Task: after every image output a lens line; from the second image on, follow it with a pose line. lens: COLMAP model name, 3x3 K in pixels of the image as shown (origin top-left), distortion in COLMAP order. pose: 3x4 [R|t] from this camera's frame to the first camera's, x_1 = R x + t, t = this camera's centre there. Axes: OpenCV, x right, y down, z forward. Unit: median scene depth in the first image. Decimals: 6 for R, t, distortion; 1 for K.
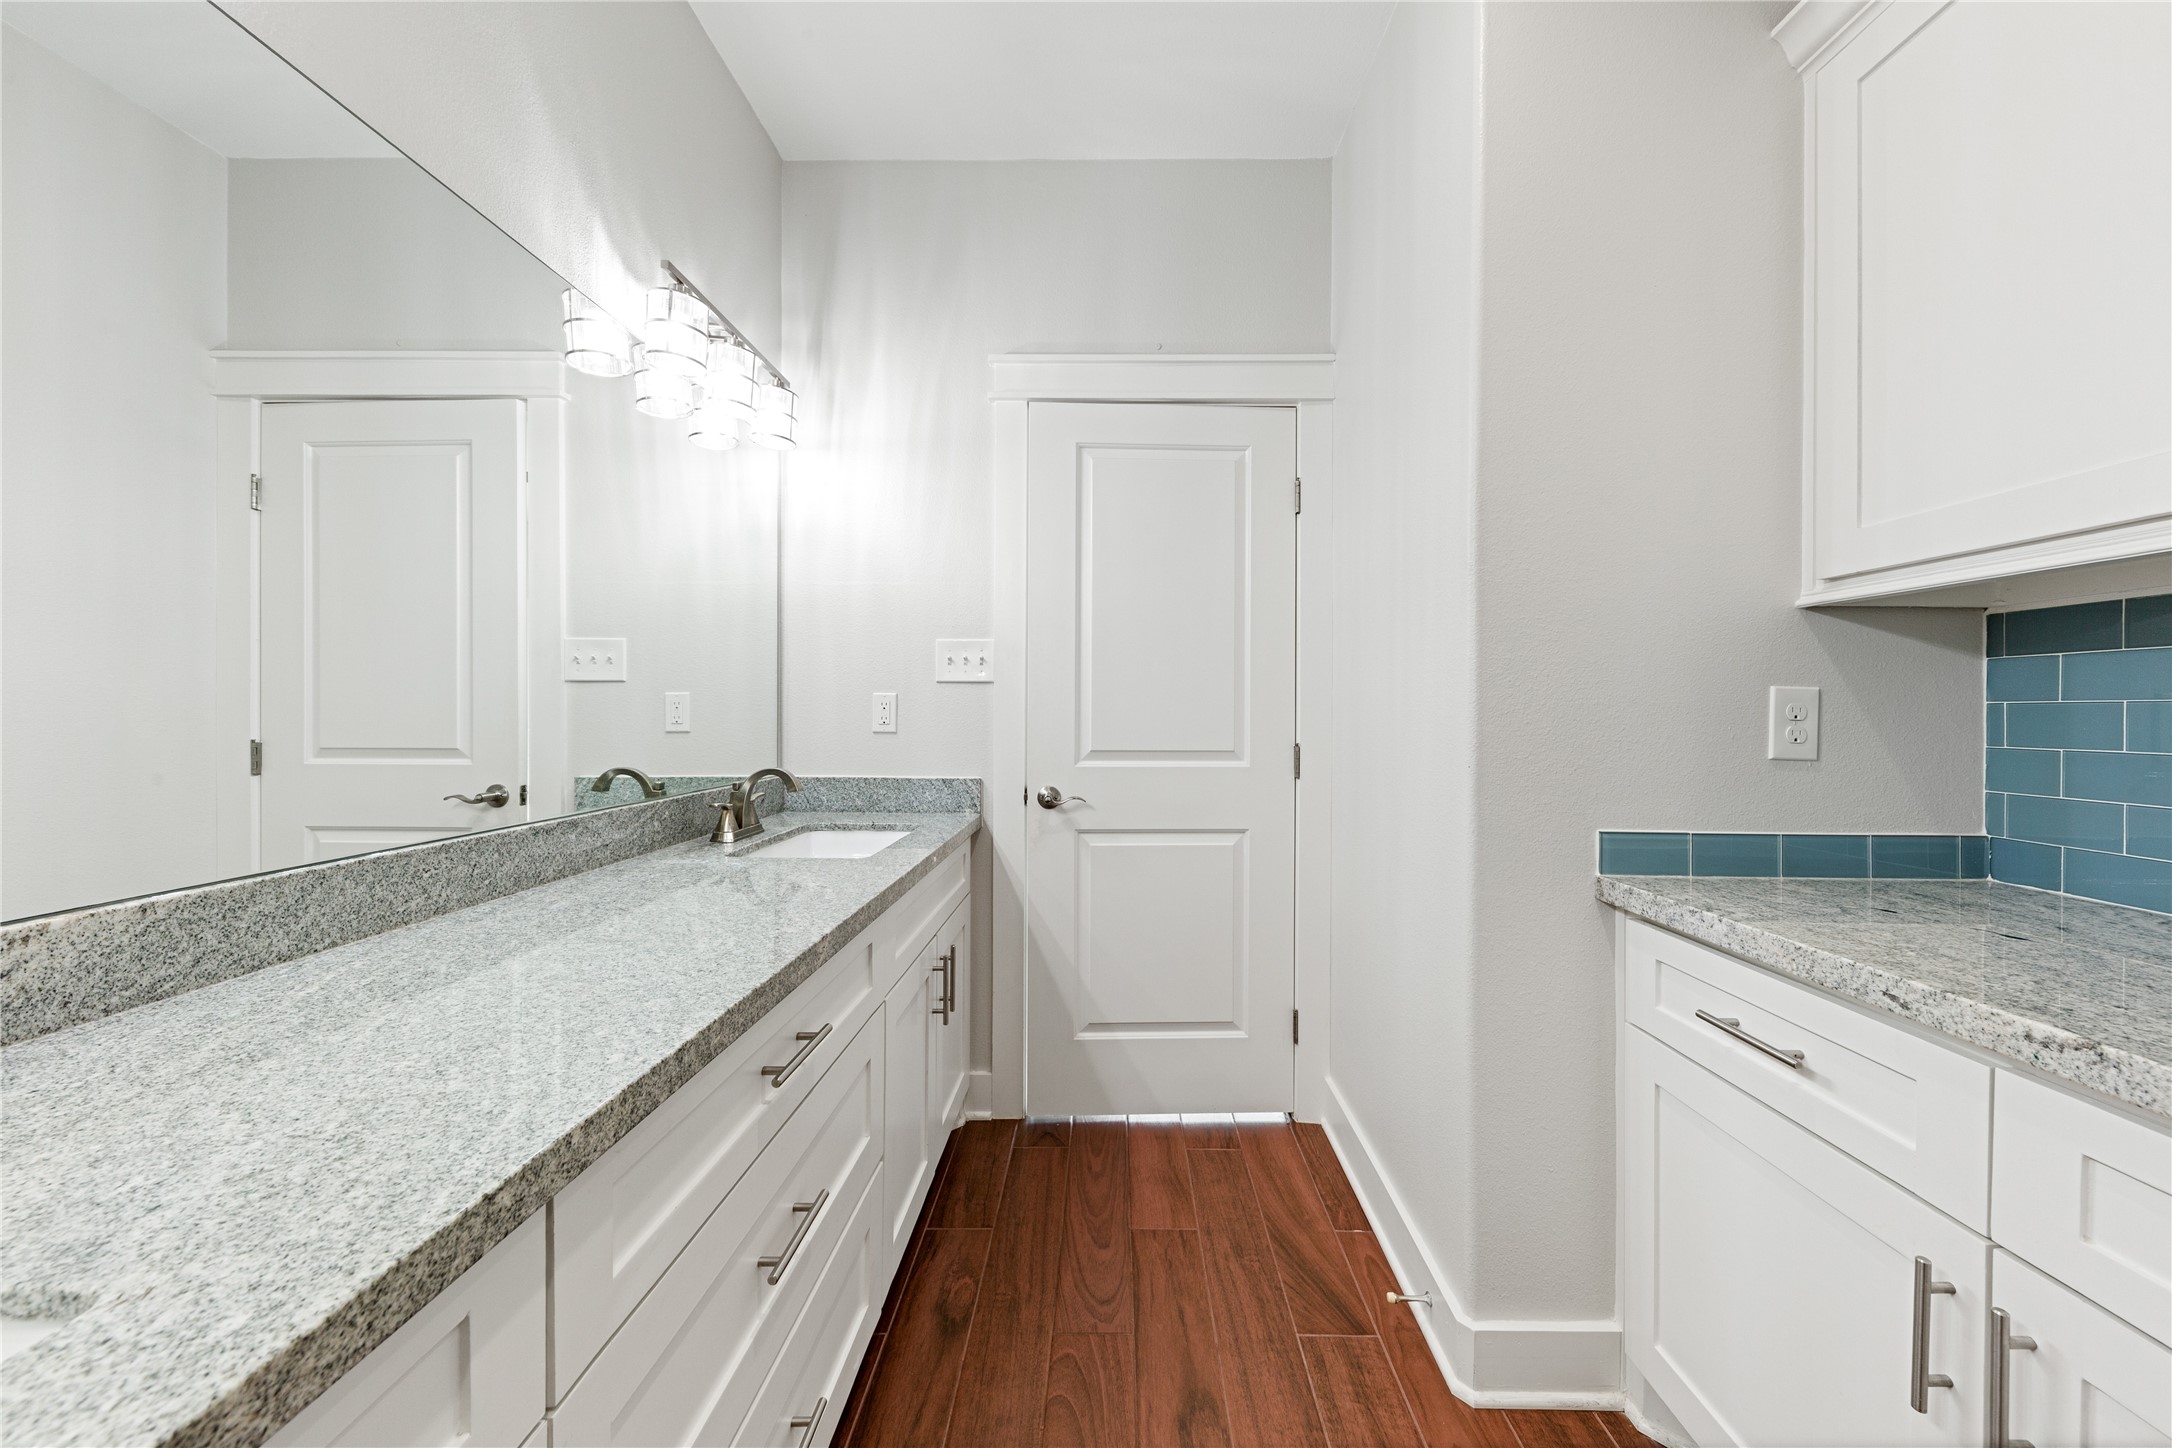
lens RADIAL K [[751.8, 0, 1094.3], [0, 751.8, 717.6], [0, 0, 1]] dist [0.006390, -0.001122]
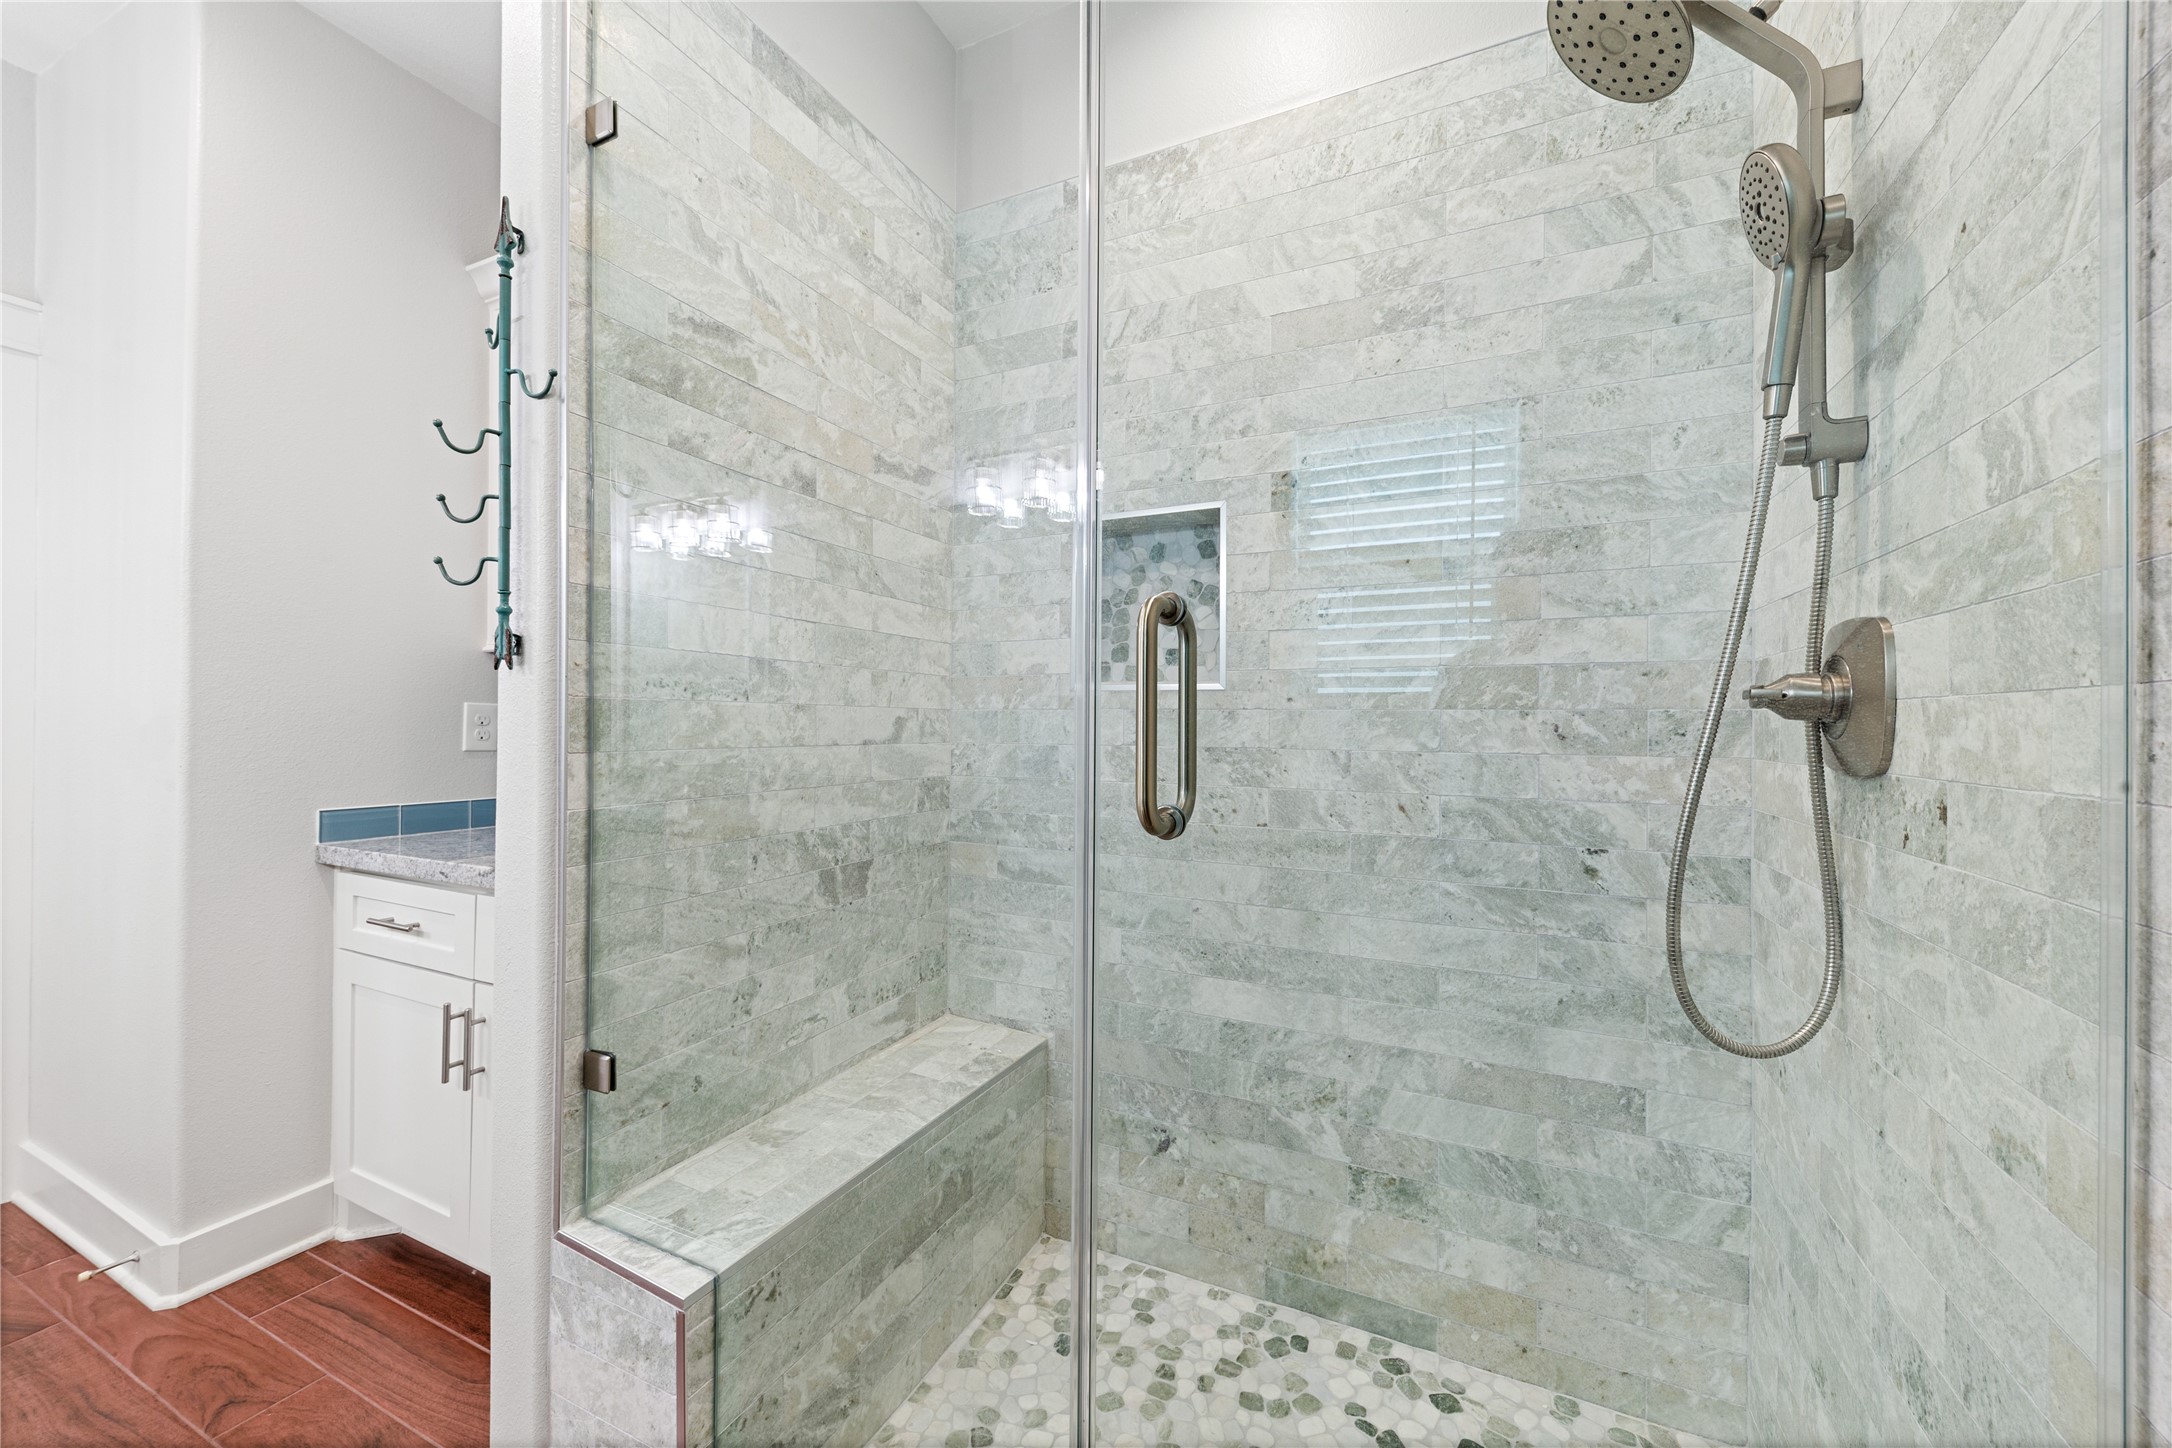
lens RADIAL K [[831.4, 0, 1086.9], [0, 831.4, 709.7], [0, 0, 1]] dist [0.011259, -0.000112]
pose [[0.417339, 0.000547, 0.908751, -0.113330], [0.004461, 0.999987, -0.002651, -0.019133], [-0.908740, 0.005161, 0.417331, -0.882068]]
